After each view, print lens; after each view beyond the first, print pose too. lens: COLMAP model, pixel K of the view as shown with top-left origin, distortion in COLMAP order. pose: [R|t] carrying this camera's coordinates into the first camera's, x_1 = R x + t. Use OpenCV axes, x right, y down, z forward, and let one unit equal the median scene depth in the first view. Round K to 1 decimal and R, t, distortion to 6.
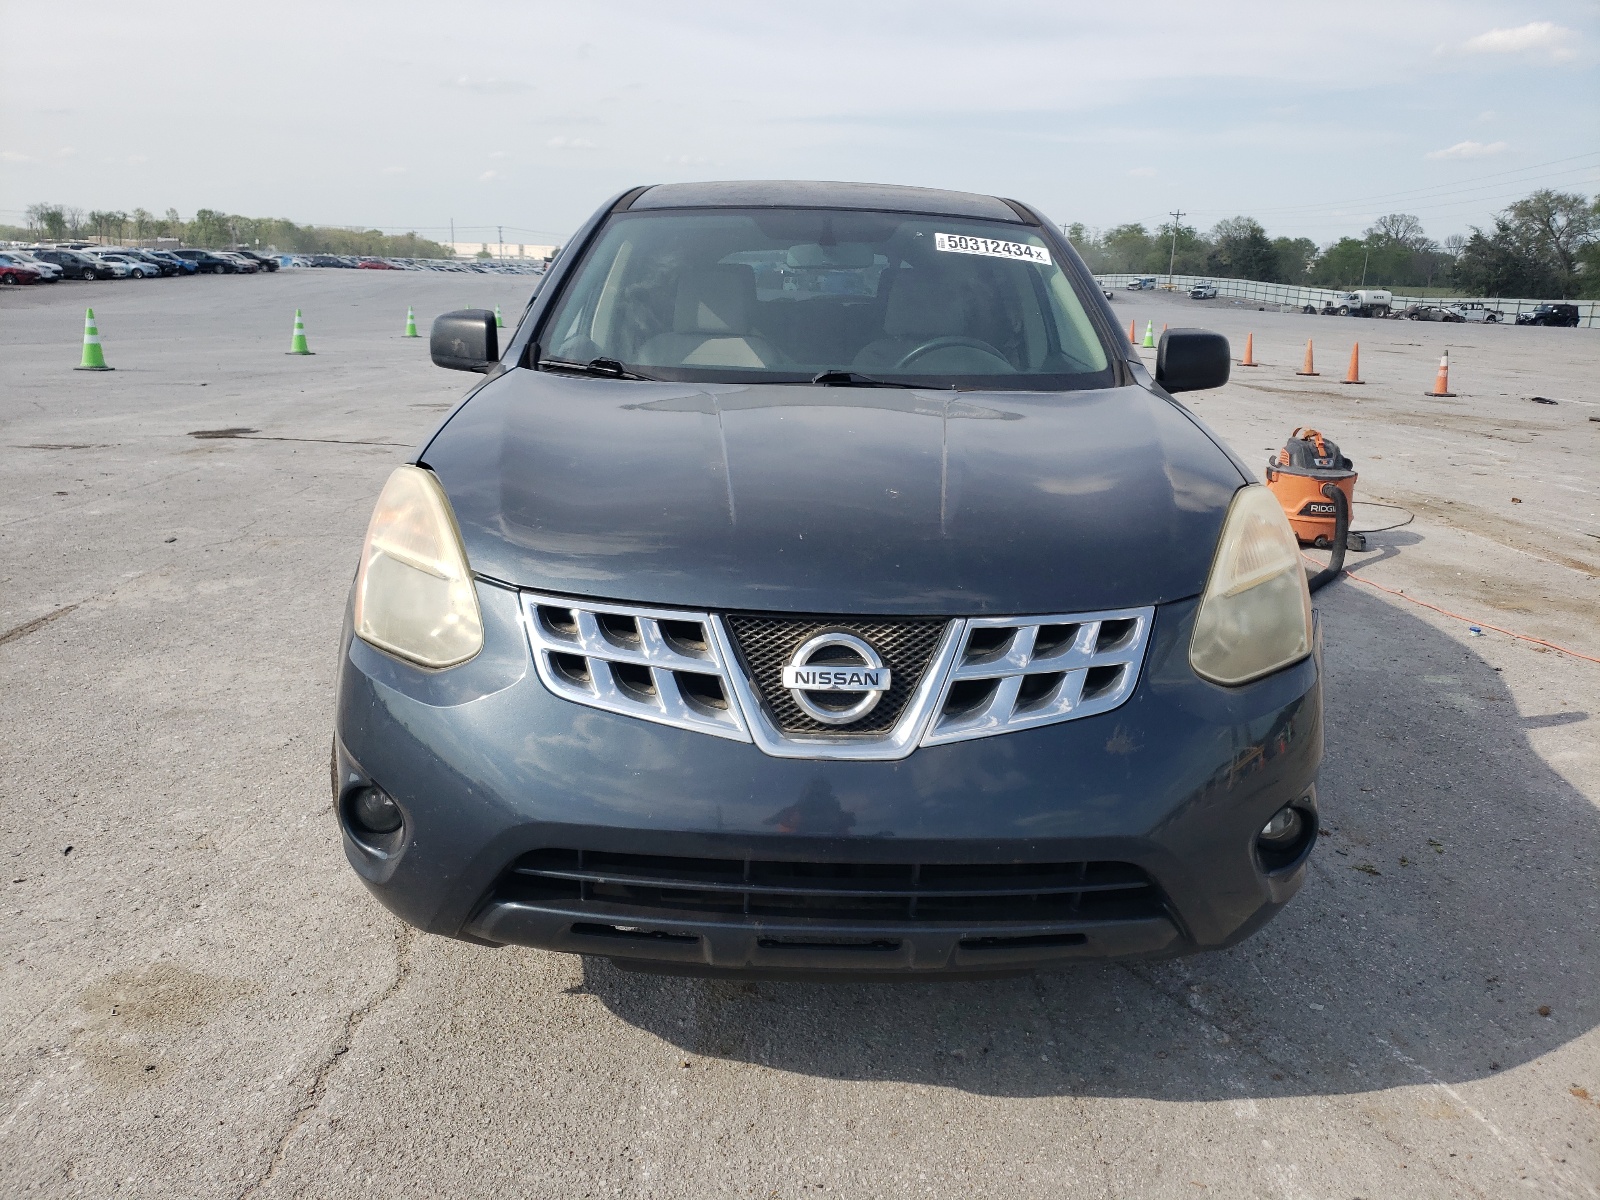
lens RADIAL K [[1208.8, 0, 791.6], [0, 1208.8, 593.6], [0, 0, 1]] dist [0.045536, -0.032321]
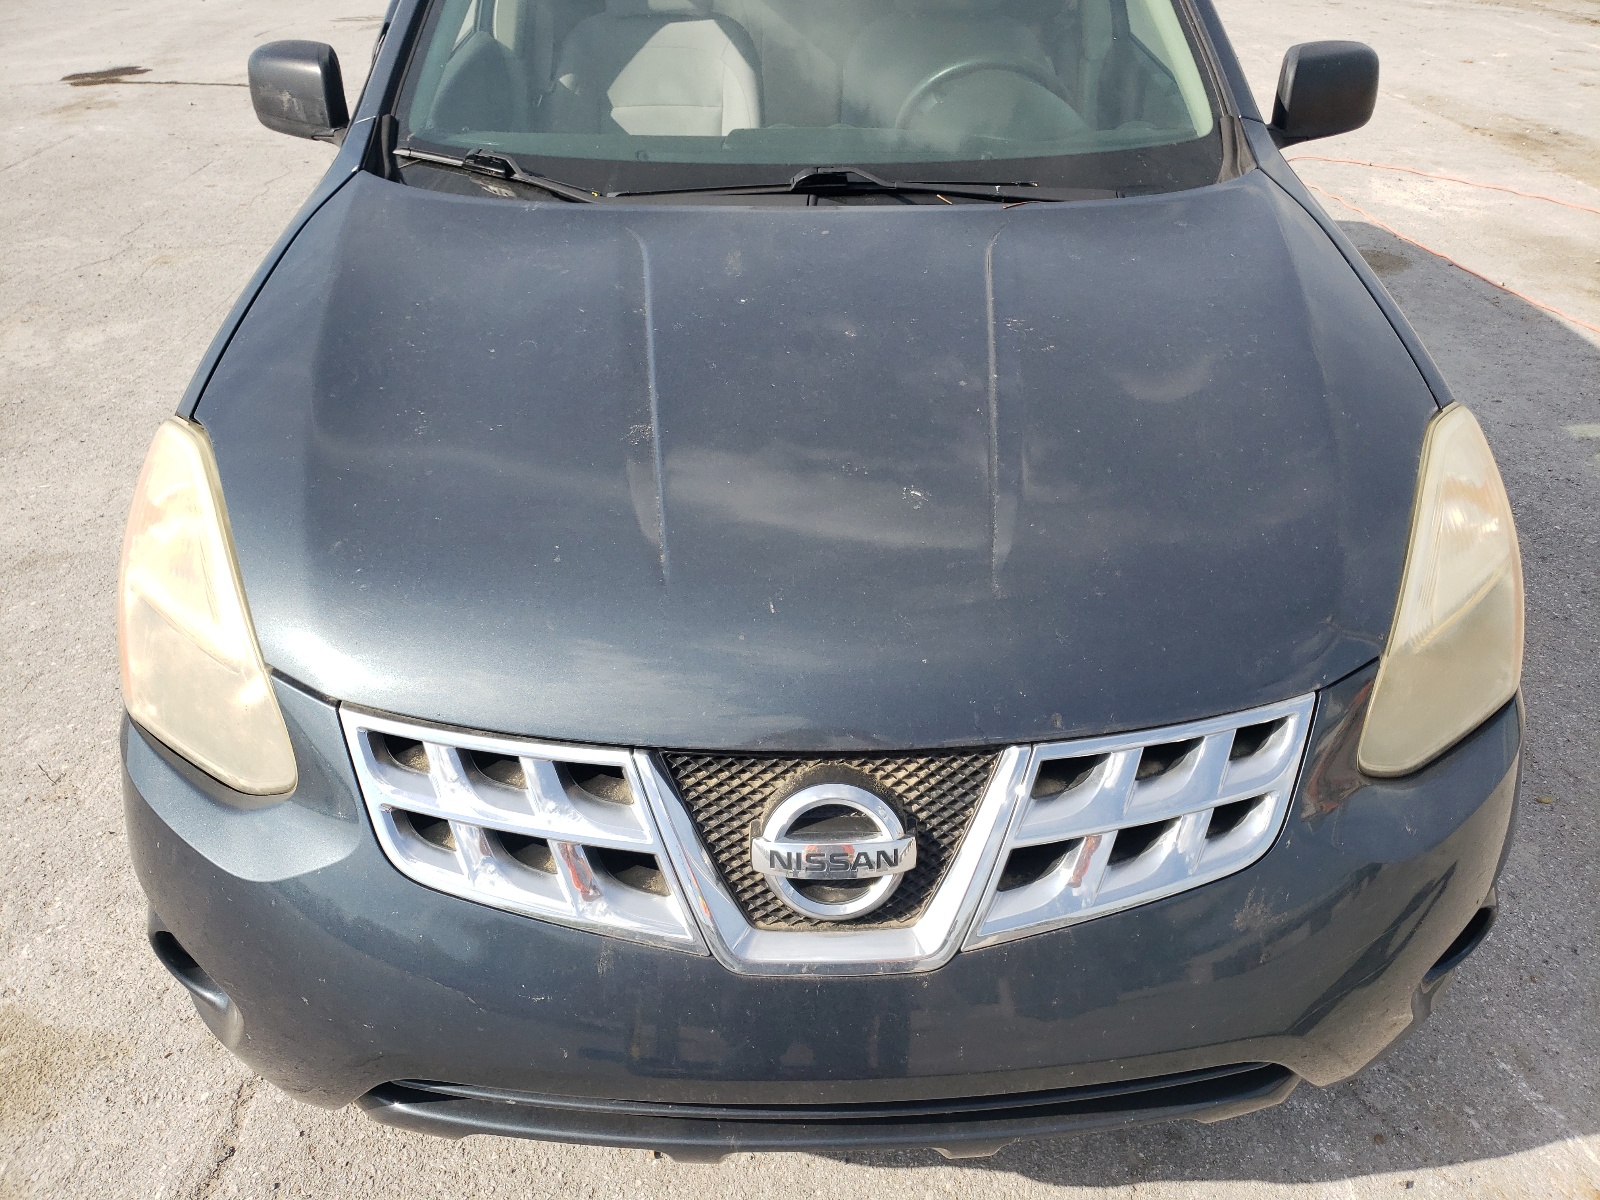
lens RADIAL K [[1208.8, 0, 813.2], [0, 1208.8, 605.3], [0, 0, 1]] dist [0.045536, -0.032321]
pose [[0.999734, -0.022501, 0.005114, 0.025711], [0.019605, 0.945163, 0.326010, -0.264096], [-0.012169, -0.325823, 0.945353, 0.417312]]
